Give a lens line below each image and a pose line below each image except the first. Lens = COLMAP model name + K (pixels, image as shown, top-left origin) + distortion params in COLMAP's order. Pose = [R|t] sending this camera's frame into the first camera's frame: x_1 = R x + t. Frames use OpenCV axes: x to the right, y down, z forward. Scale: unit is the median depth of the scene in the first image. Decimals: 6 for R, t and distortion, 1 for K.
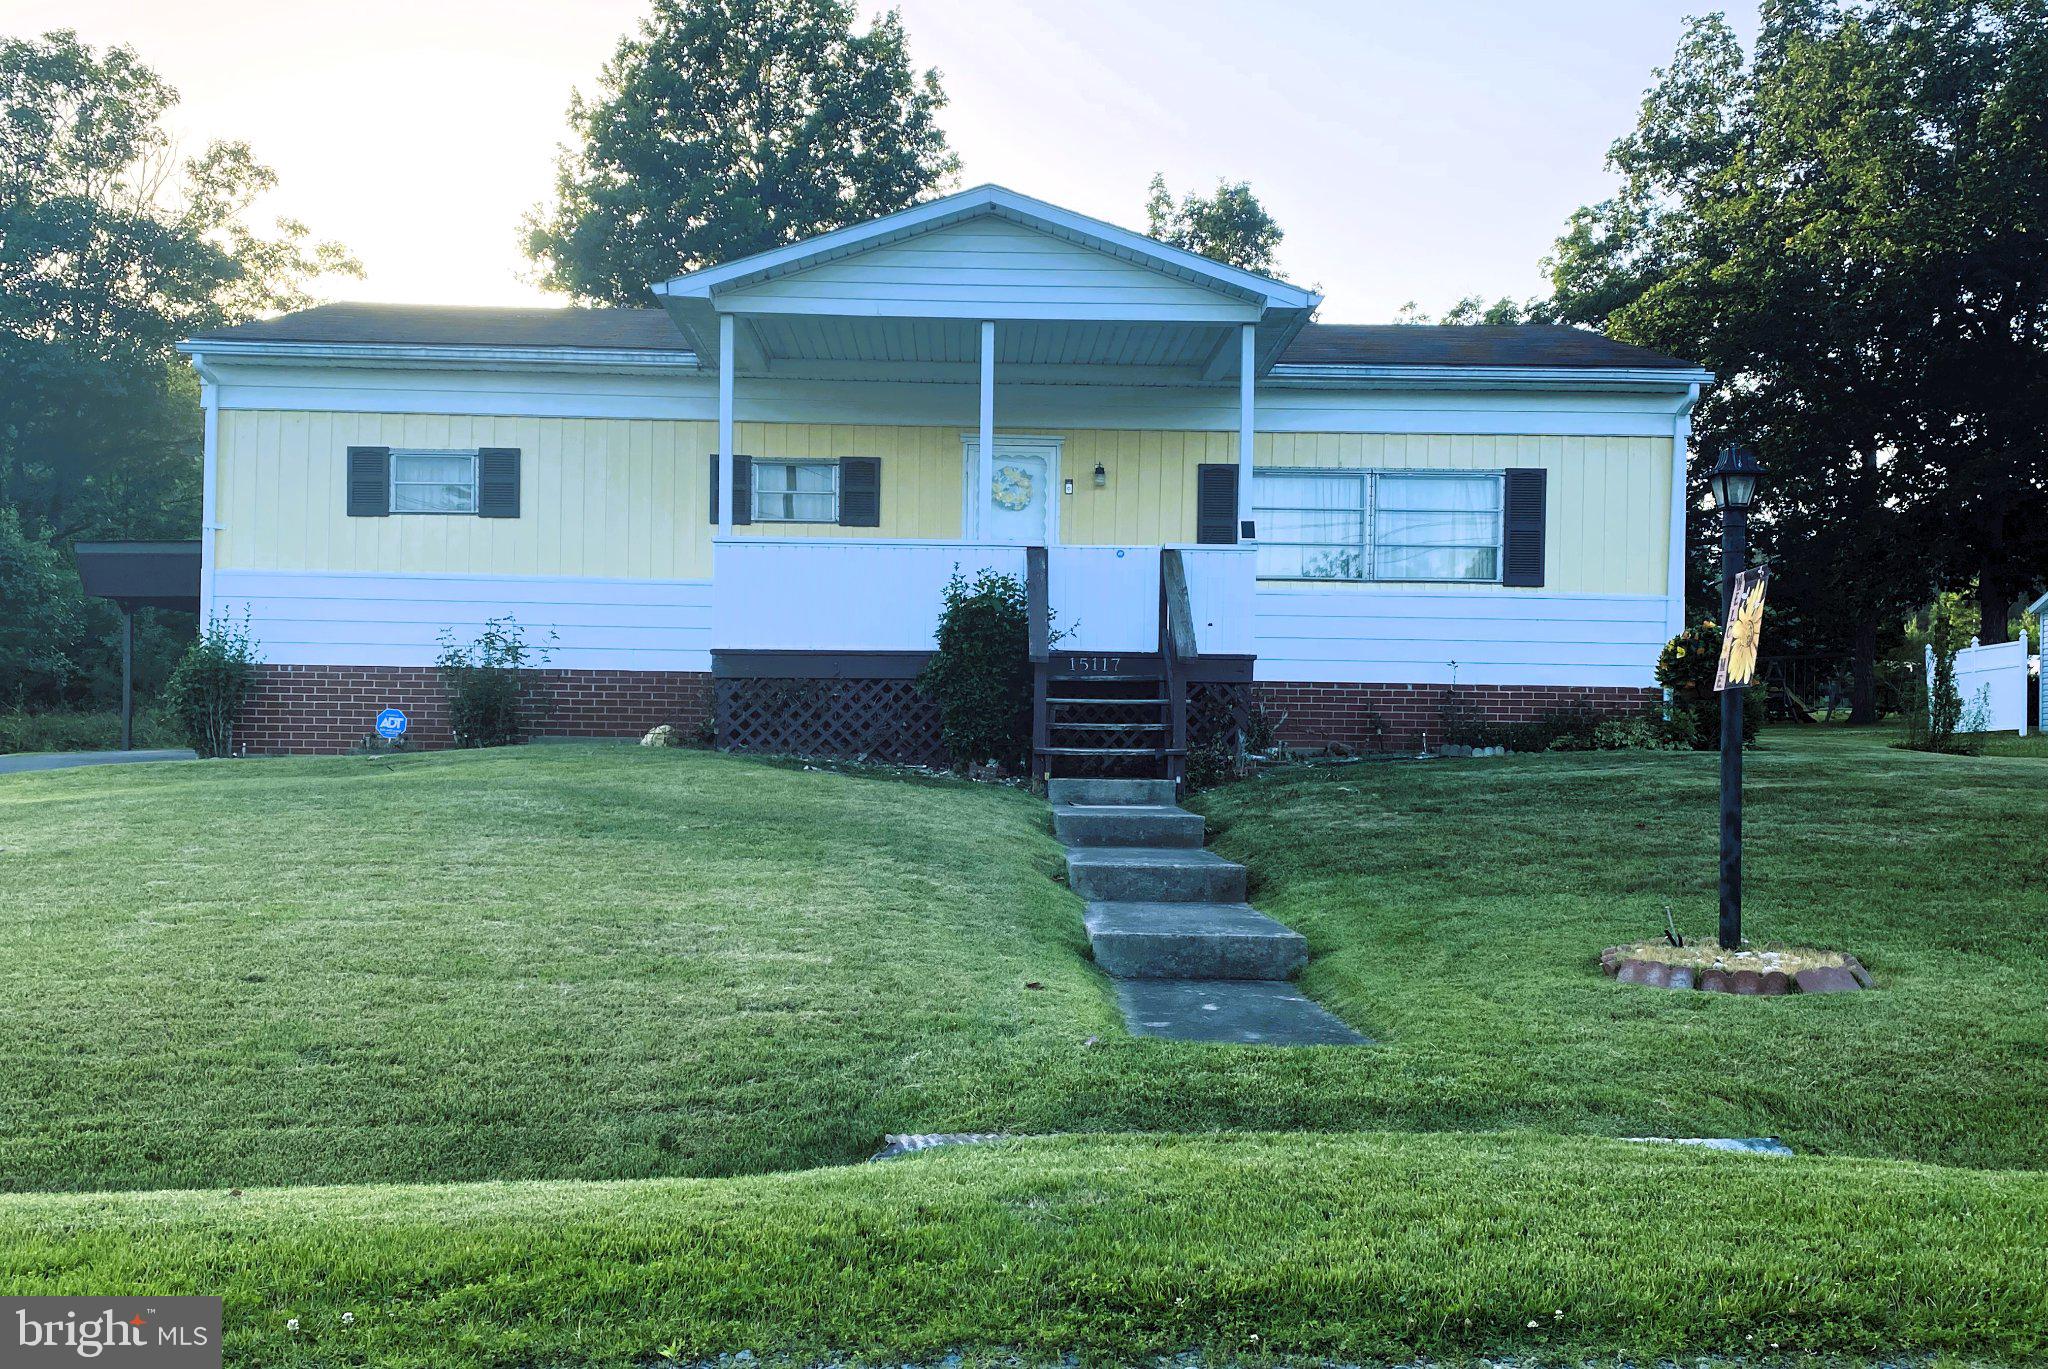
lens RADIAL K [[1839.1, 0, 1016.0], [0, 1839.1, 769.6], [0, 0, 1]] dist [0.100773, -0.172437]
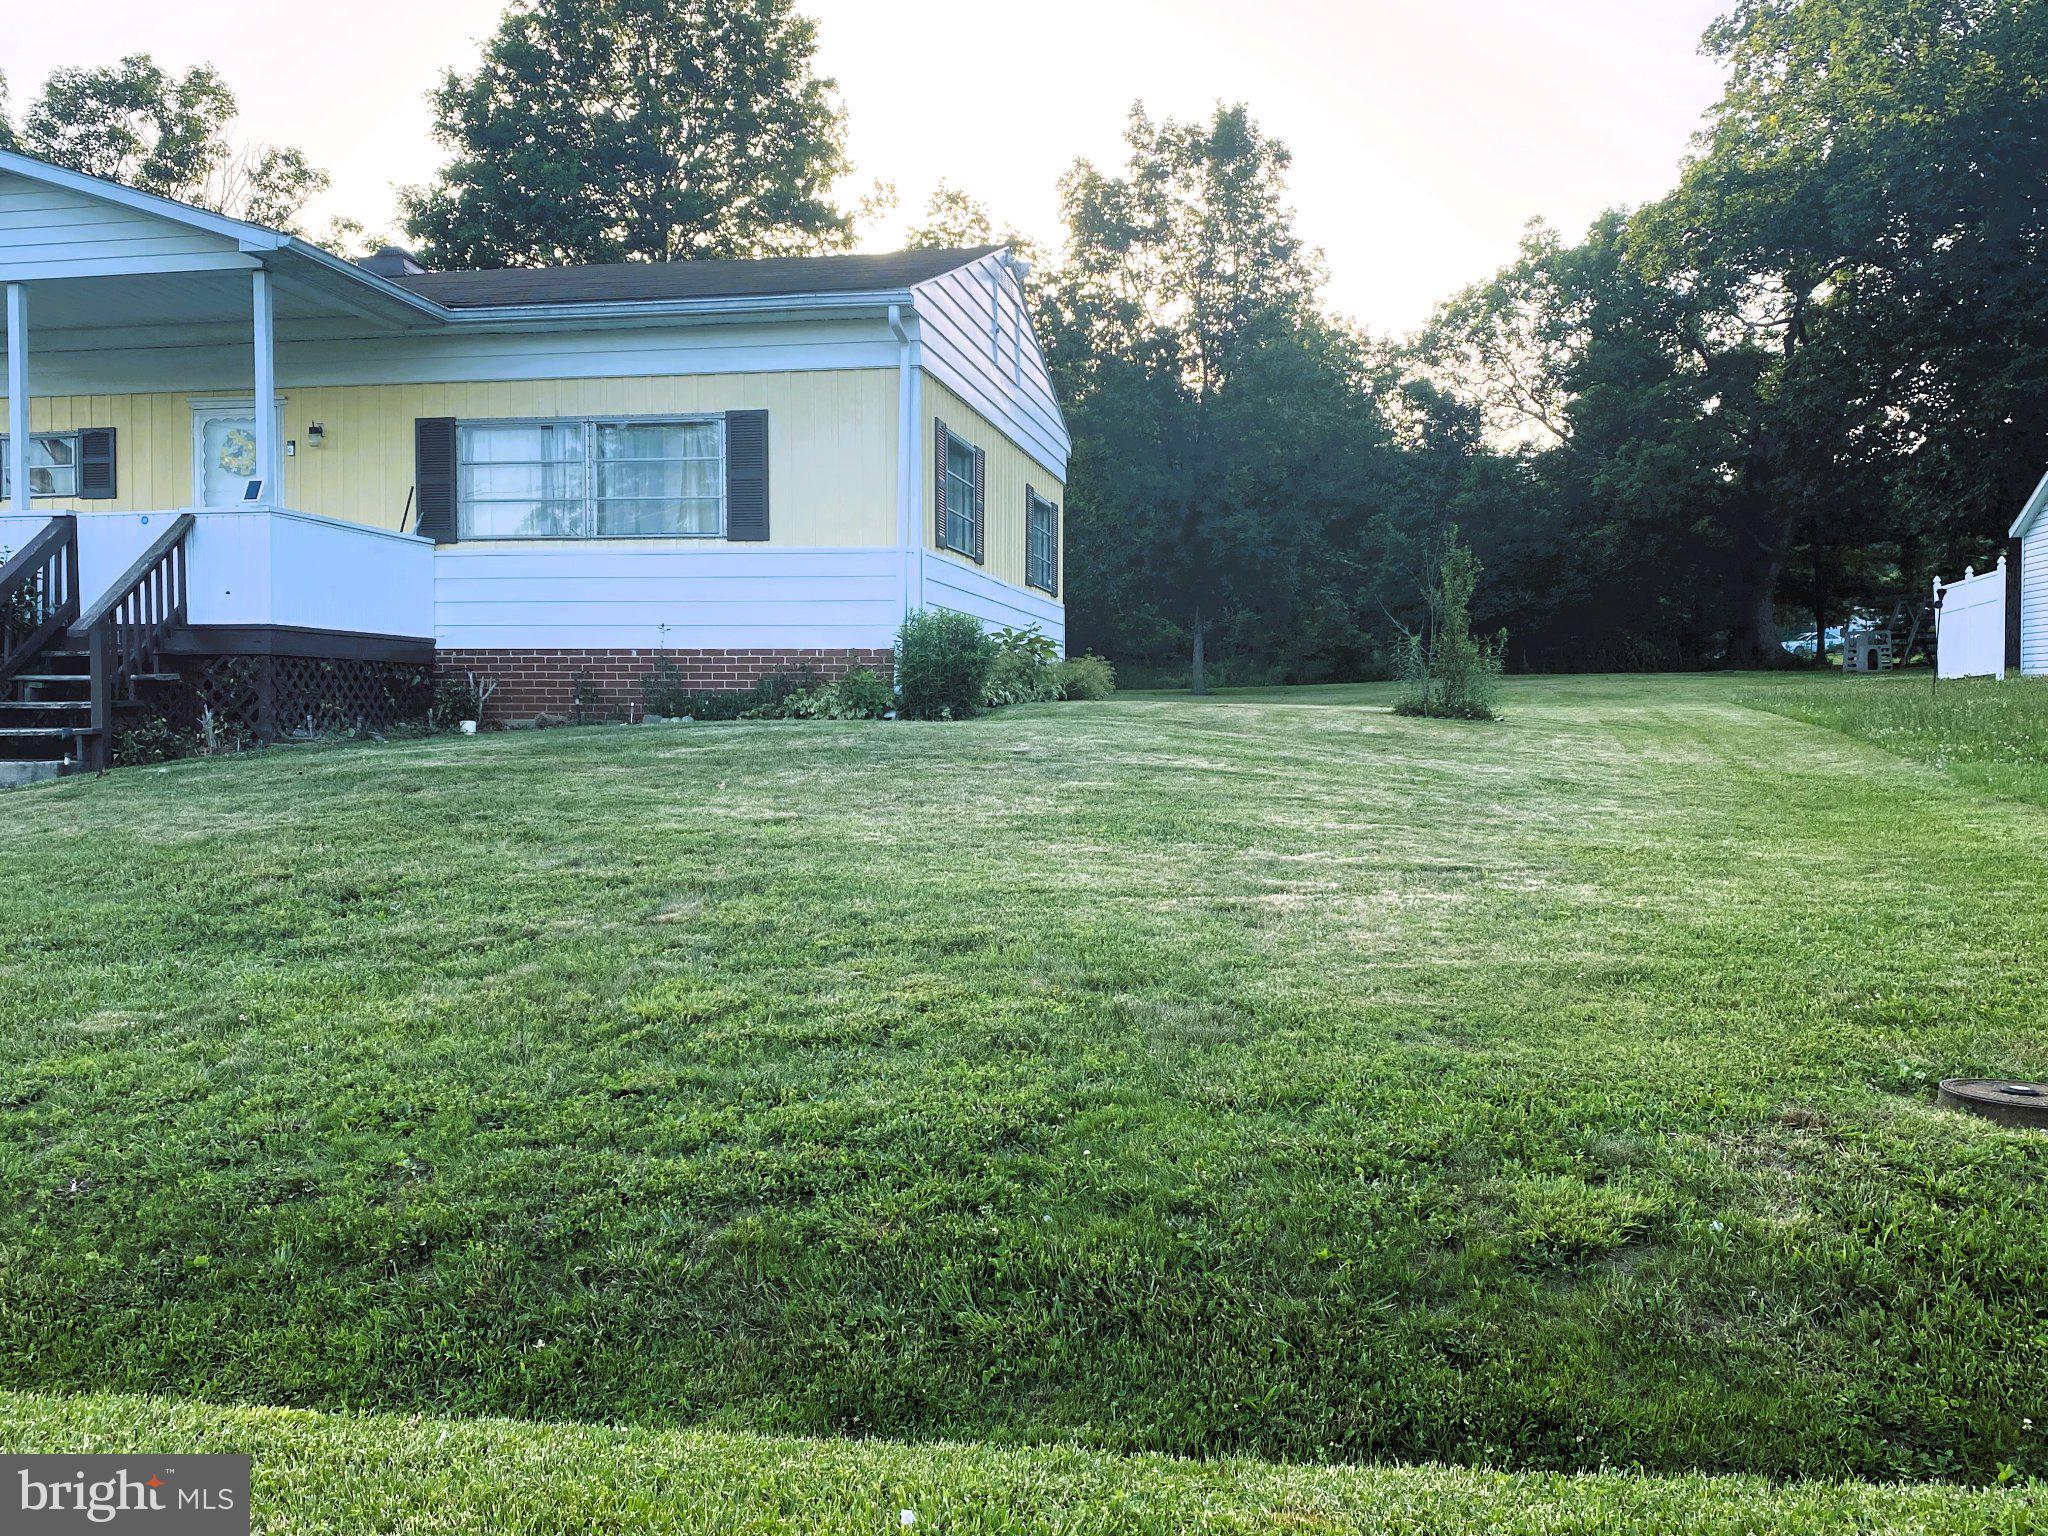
lens RADIAL K [[1835.0, 0, 989.8], [0, 1835.0, 772.7], [0, 0, 1]] dist [0.087282, -0.142057]
pose [[0.973886, -0.005174, -0.226980, 0.600382], [0.010997, 0.999642, 0.024398, -0.005214], [0.226772, -0.026257, 0.973594, 0.142887]]
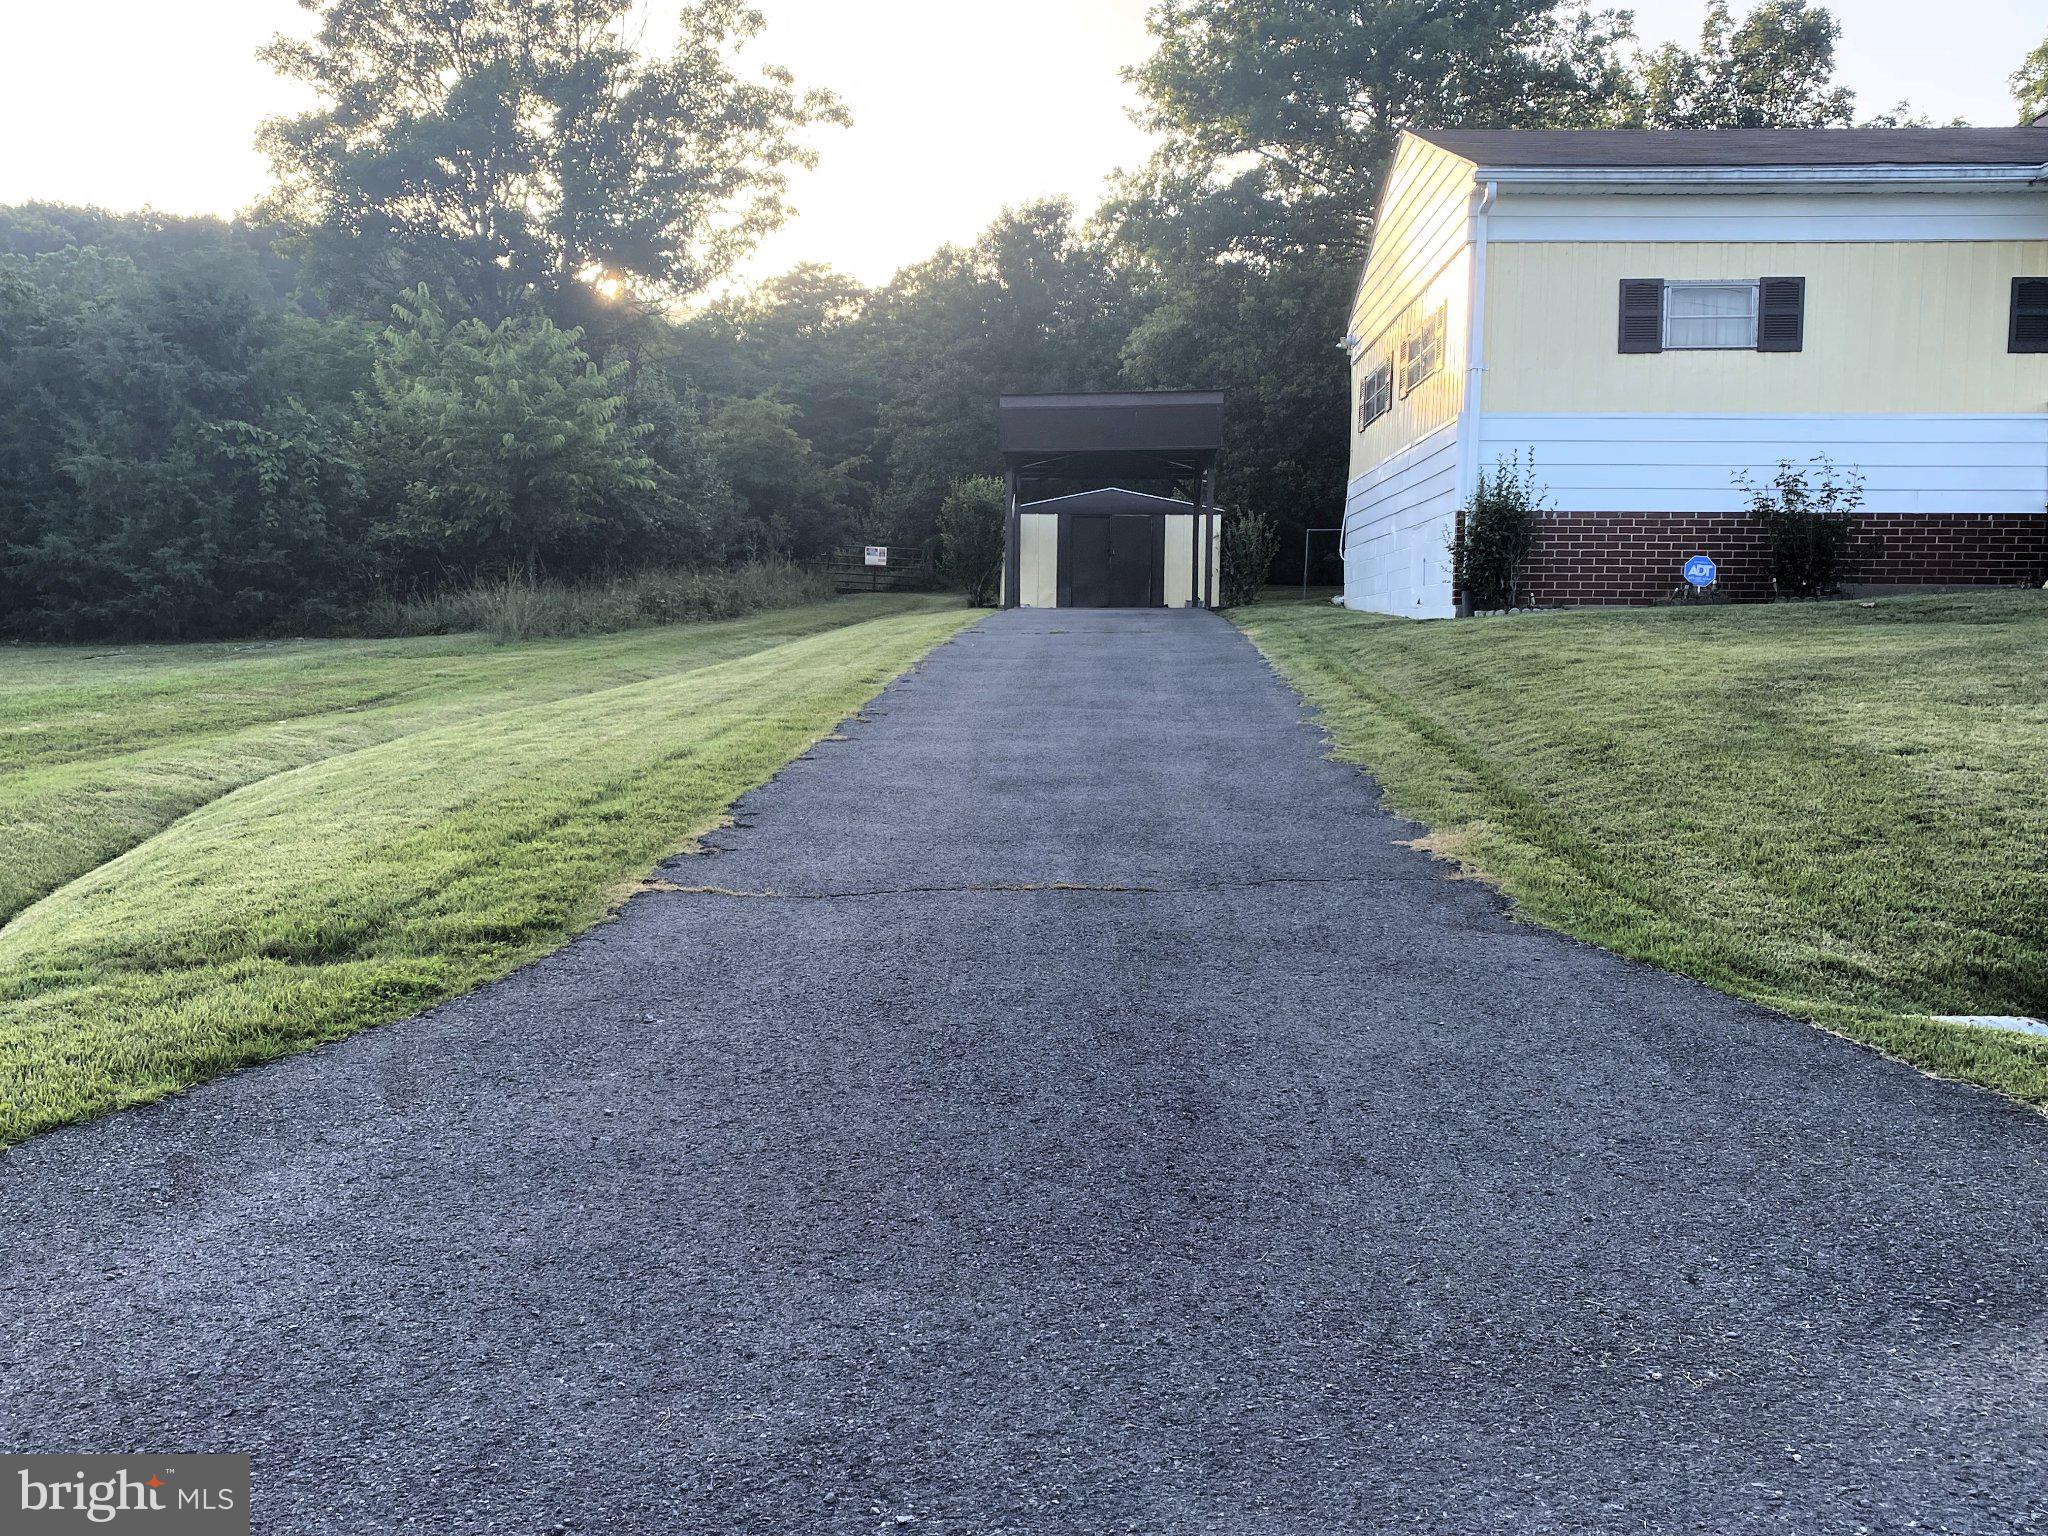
lens RADIAL K [[1874.2, 0, 1024.0], [0, 1874.2, 768.0], [0, 0, 1]] dist [0.050185, -0.071184]
pose [[0.998257, -0.002711, -0.058956, -0.603191], [0.006895, 0.997461, 0.070881, 0.004893], [0.058614, -0.071164, 0.995741, 0.004960]]
